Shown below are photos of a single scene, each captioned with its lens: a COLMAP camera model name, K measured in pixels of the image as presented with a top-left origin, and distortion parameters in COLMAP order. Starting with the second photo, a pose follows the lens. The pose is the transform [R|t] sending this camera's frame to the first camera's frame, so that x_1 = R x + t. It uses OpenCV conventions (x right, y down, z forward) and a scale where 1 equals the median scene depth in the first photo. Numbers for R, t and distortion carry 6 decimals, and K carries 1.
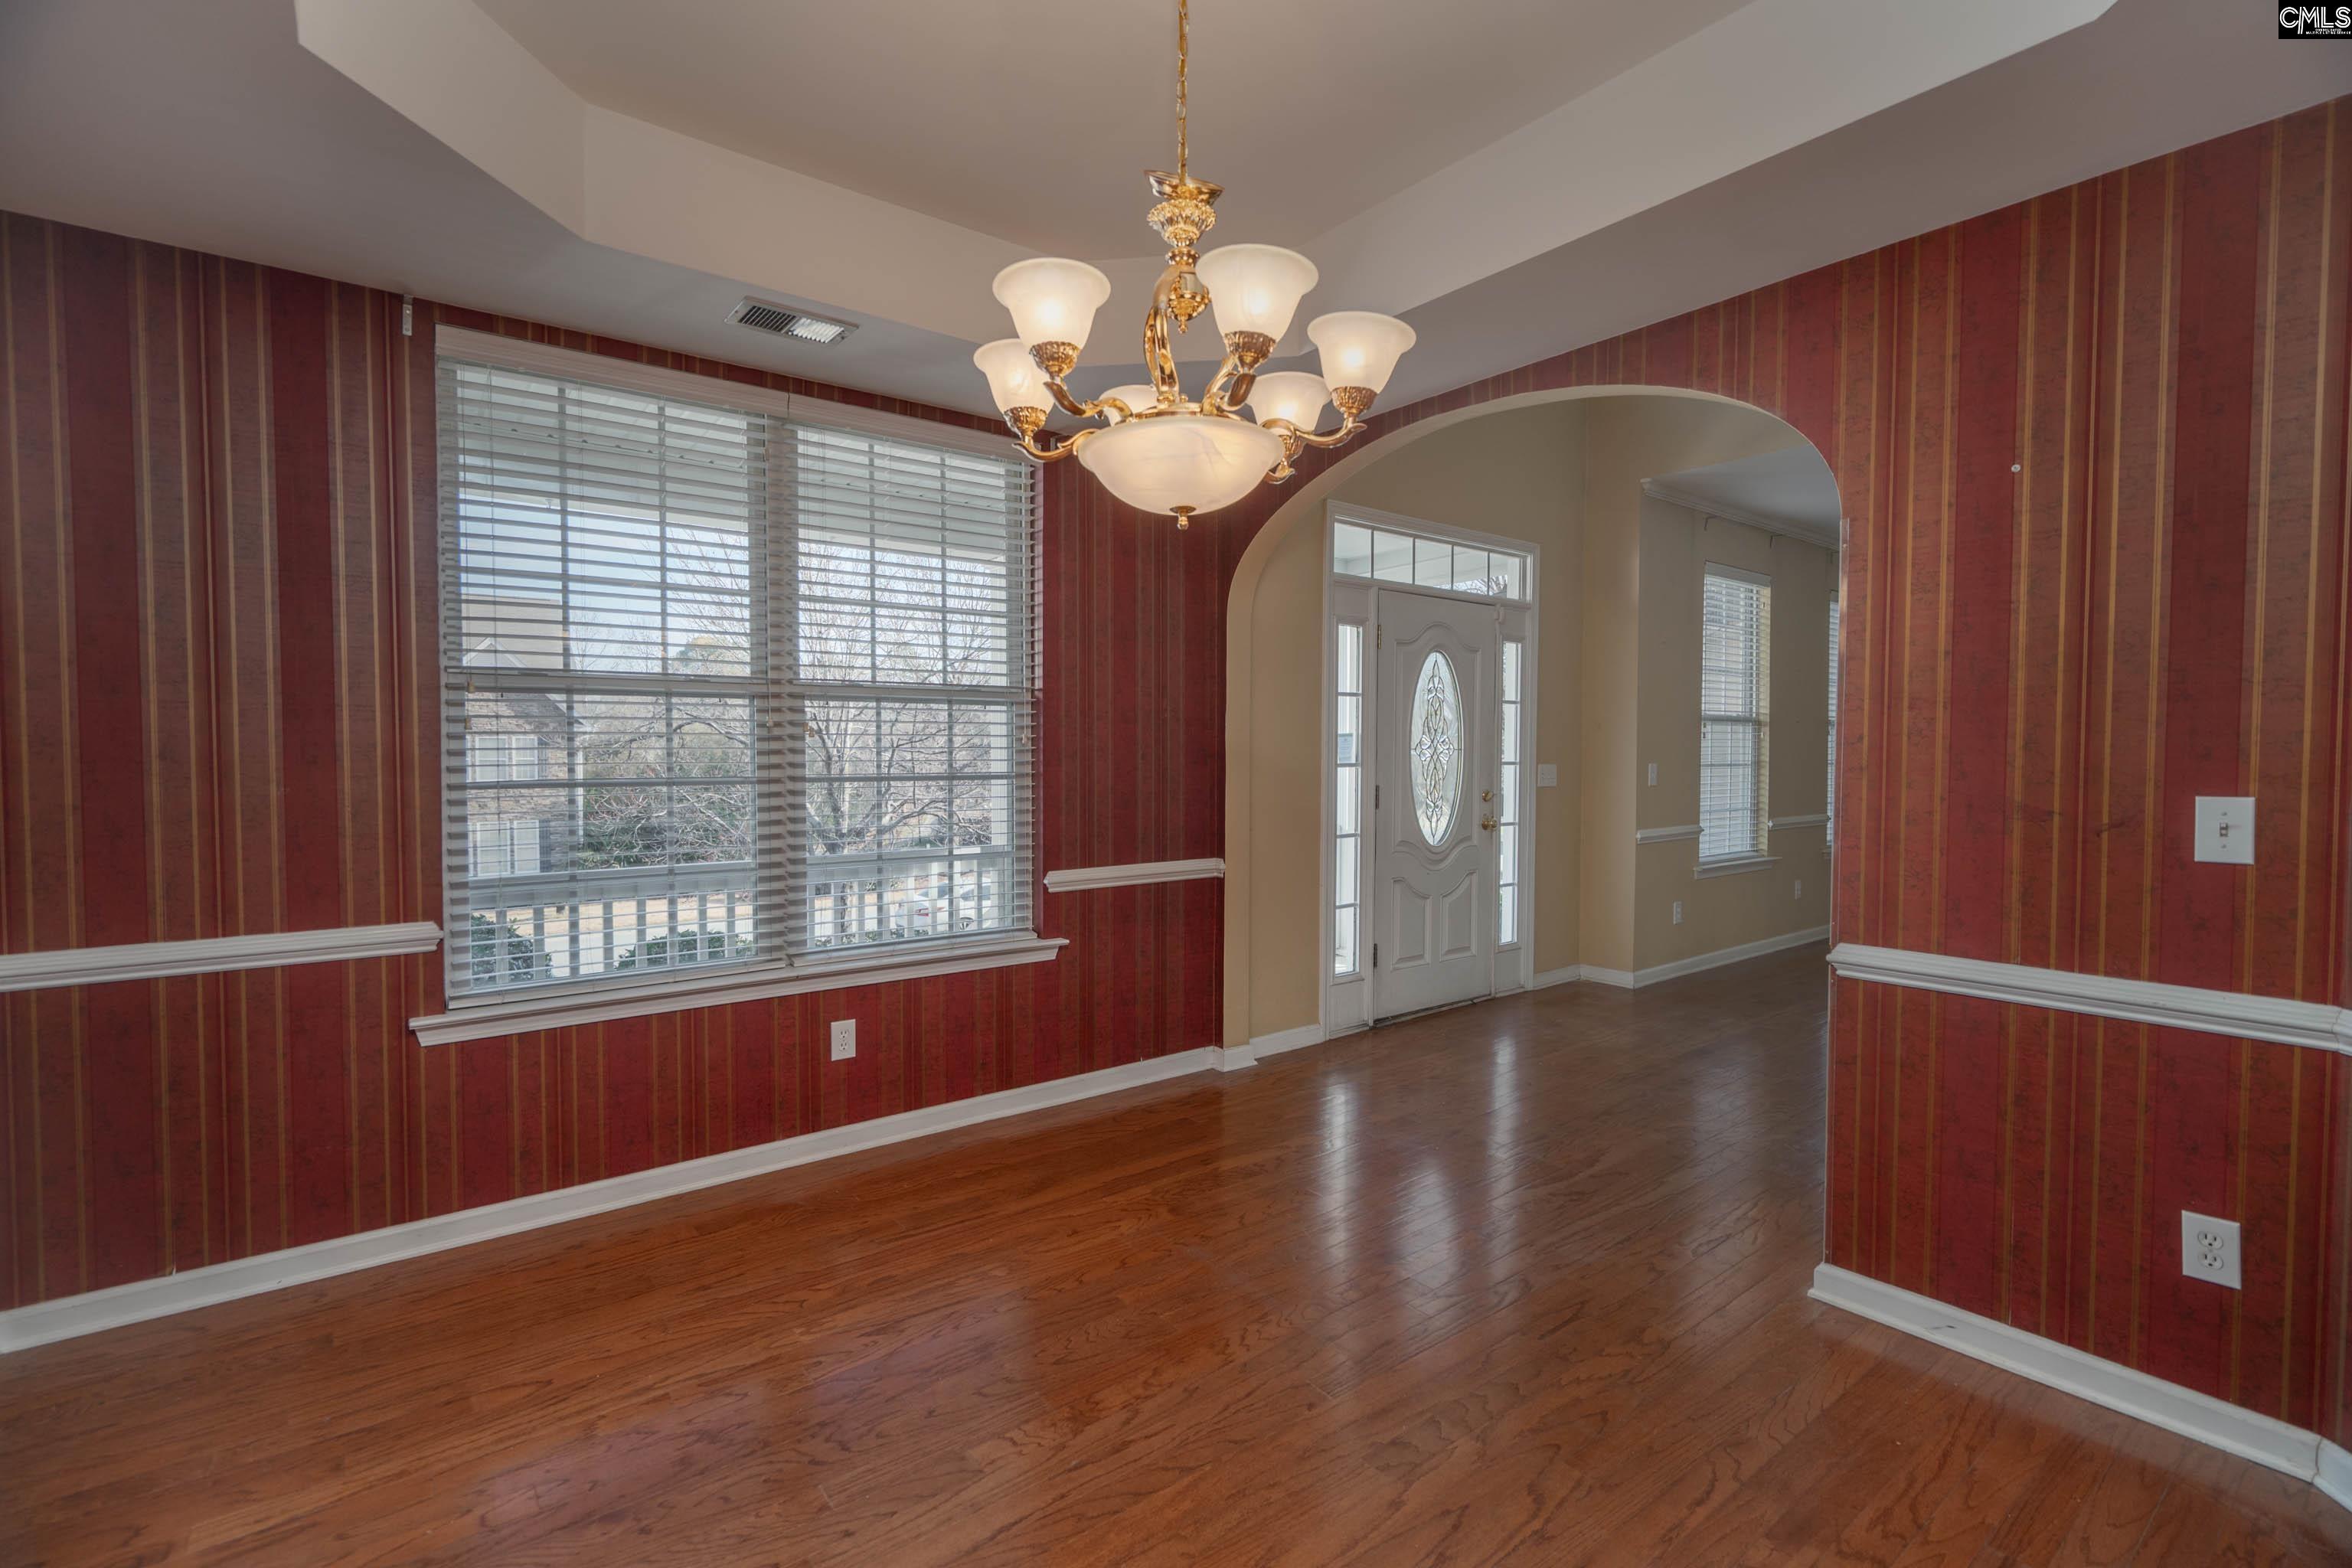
lens RADIAL K [[1049.8, 0, 1156.4], [0, 1049.8, 785.7], [0, 0, 1]] dist [-0.005951, 0.001174]
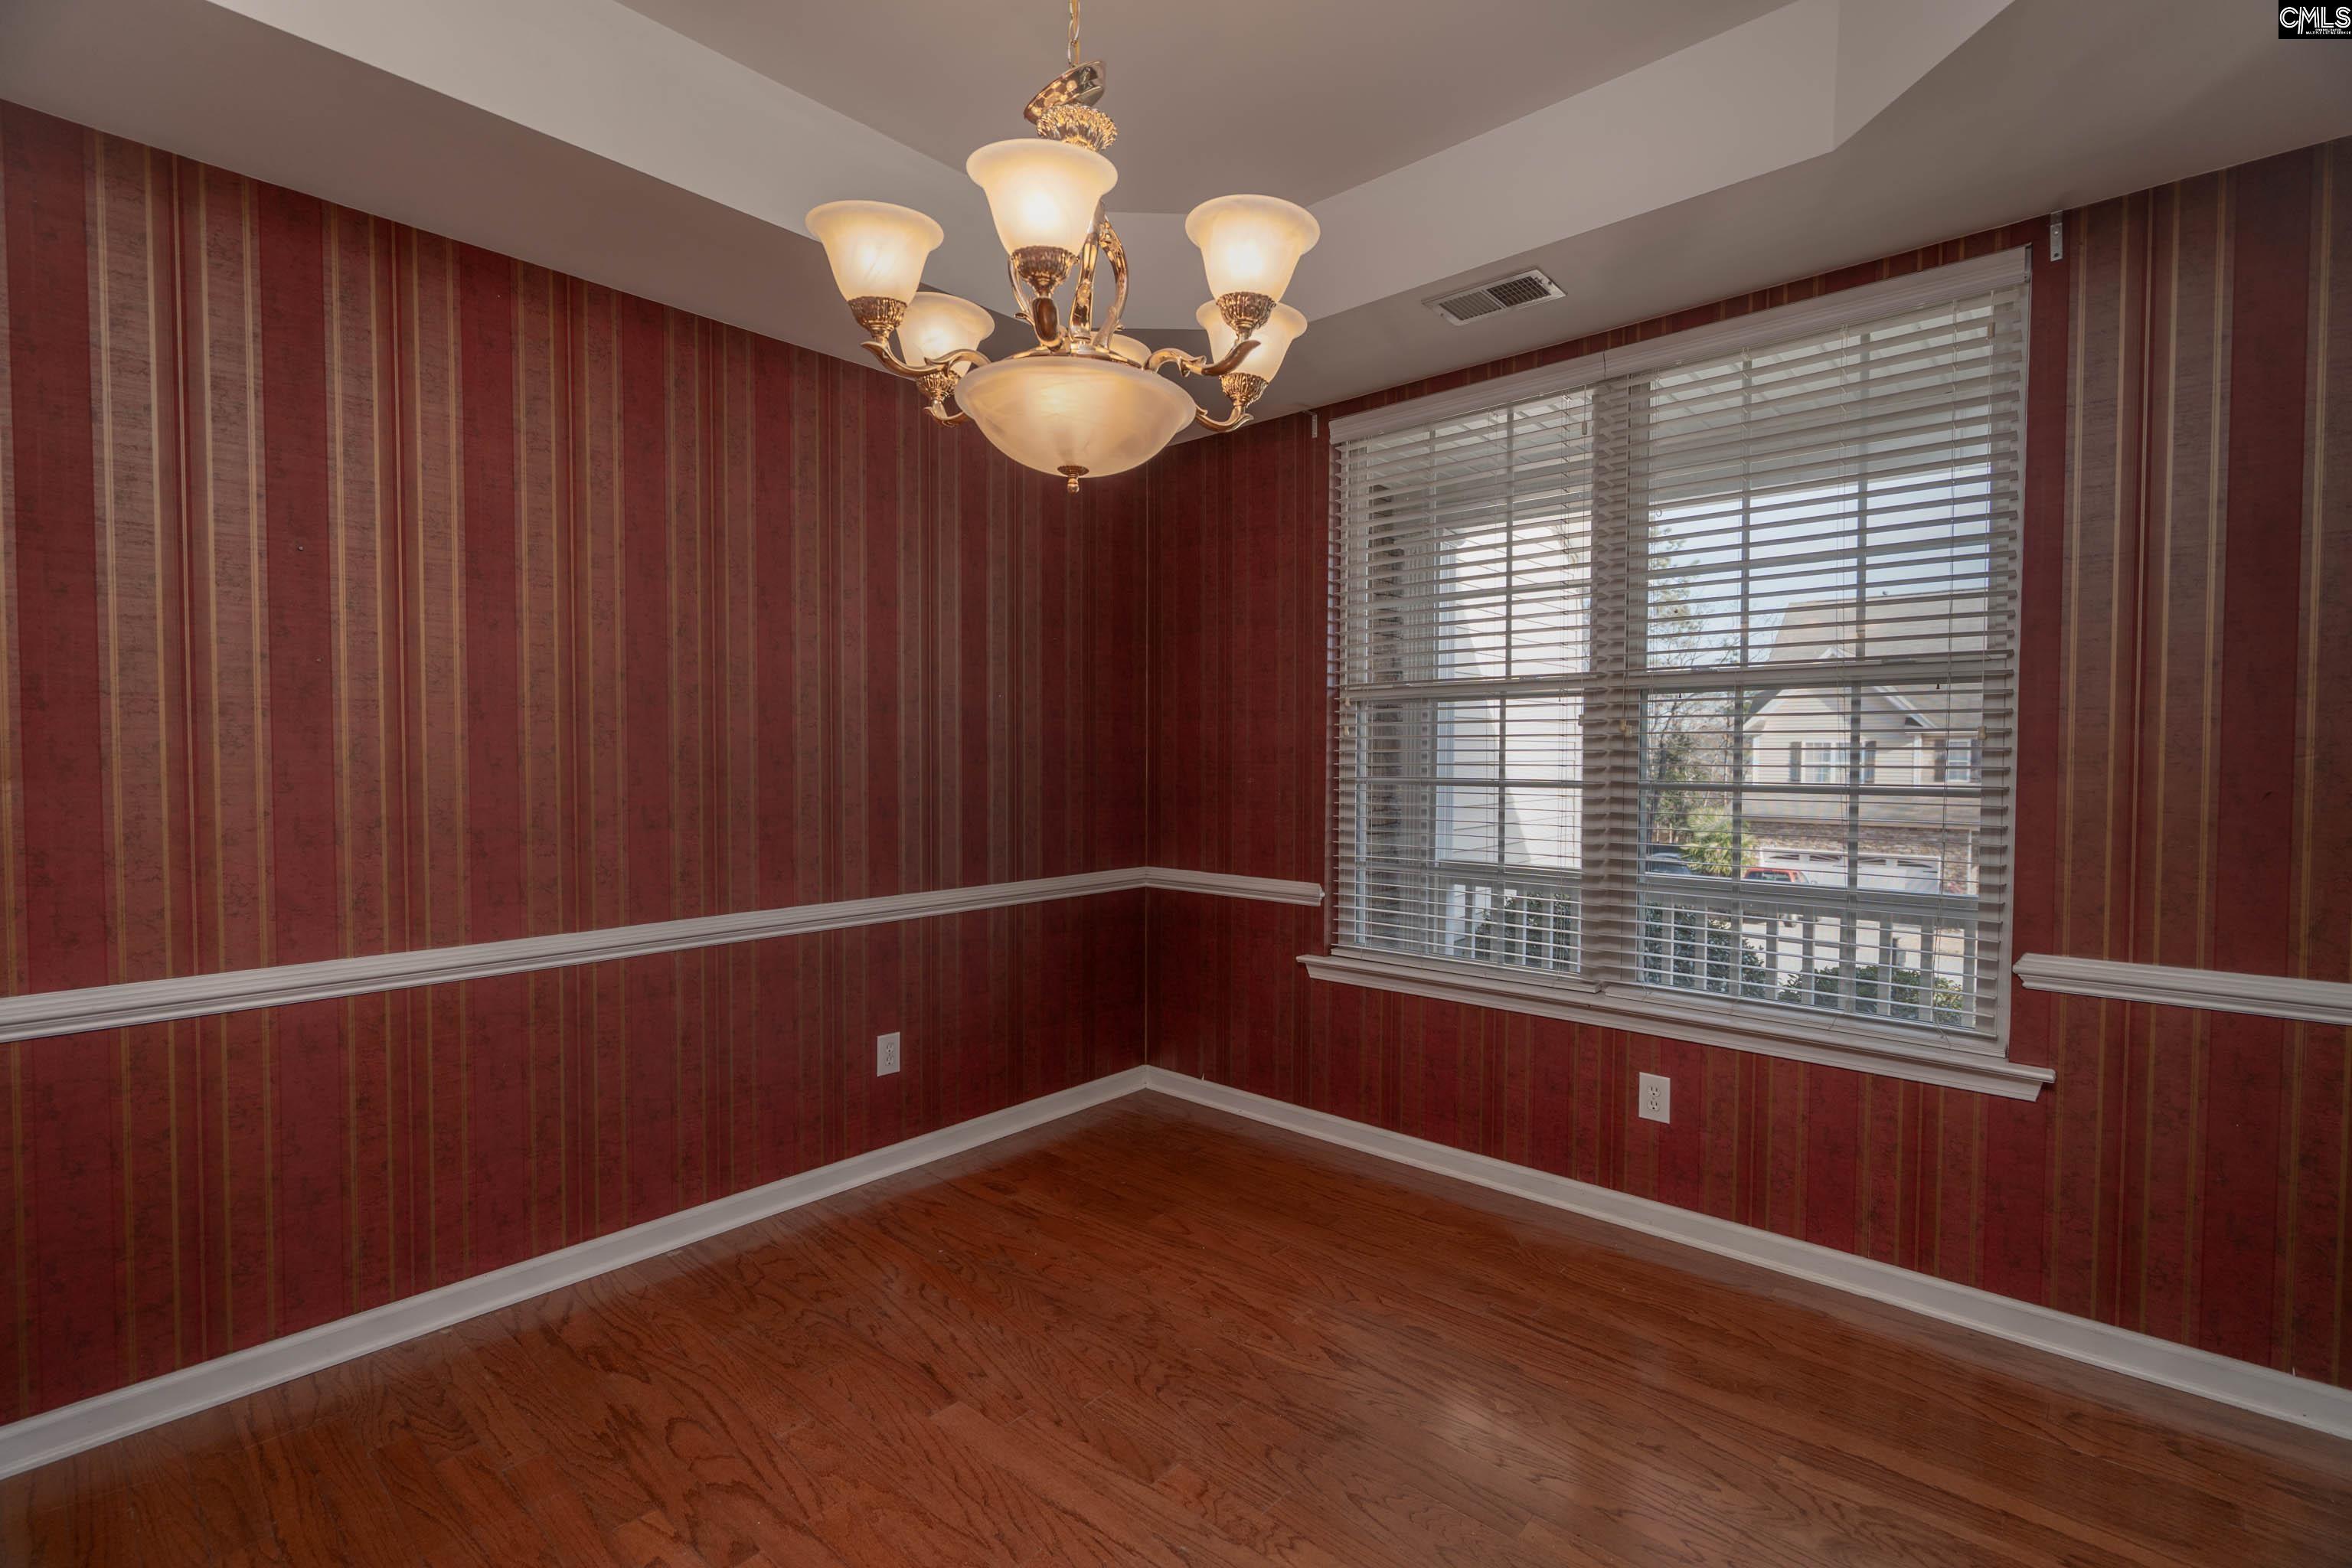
lens RADIAL K [[1049.8, 0, 1156.4], [0, 1049.8, 785.7], [0, 0, 1]] dist [-0.005951, 0.001174]
pose [[0.183324, 0.033676, -0.982476, 0.452801], [-0.028067, 0.999185, 0.029011, -0.020168], [0.982652, 0.022256, 0.184119, 0.460593]]
